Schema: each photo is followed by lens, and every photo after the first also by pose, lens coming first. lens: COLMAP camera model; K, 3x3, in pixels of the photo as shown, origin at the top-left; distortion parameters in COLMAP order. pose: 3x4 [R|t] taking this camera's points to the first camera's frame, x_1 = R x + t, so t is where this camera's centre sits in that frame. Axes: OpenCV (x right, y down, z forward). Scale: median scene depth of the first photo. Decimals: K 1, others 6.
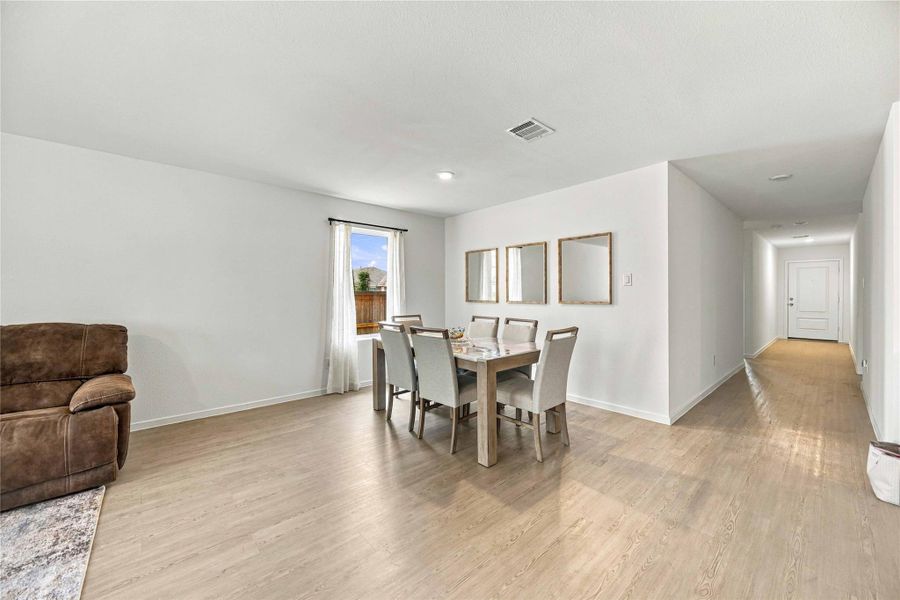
lens RADIAL K [[345.2, 0, 451.6], [0, 345.2, 298.7], [0, 0, 1]] dist [0.000125, 0.000055]
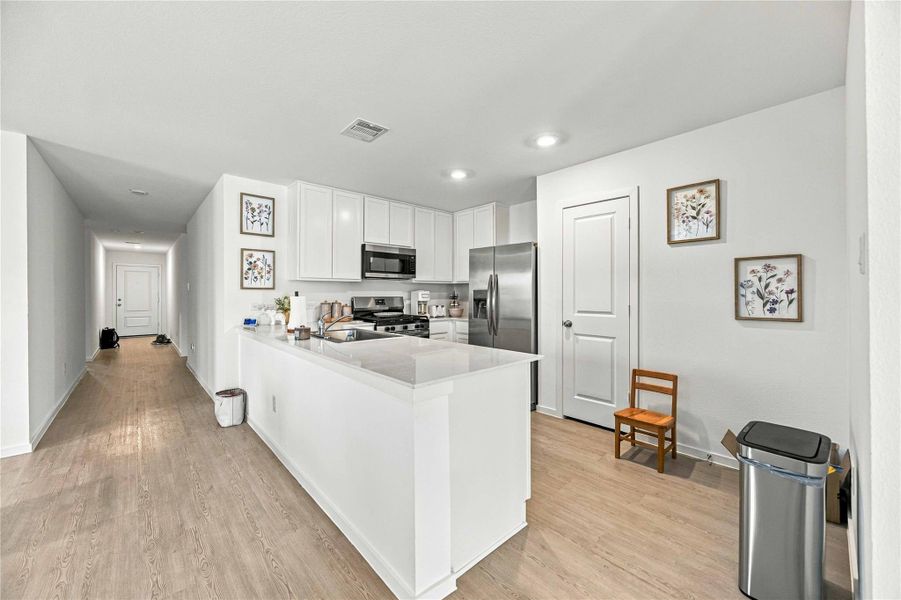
lens RADIAL K [[345.6, 0, 452.0], [0, 345.6, 296.5], [0, 0, 1]] dist [0.000125, 0.000055]
pose [[-0.006384, -0.001331, 0.999979, -0.199213], [0.010017, 0.999949, 0.001395, -0.000746], [-0.999929, 0.010026, -0.006370, -0.016205]]
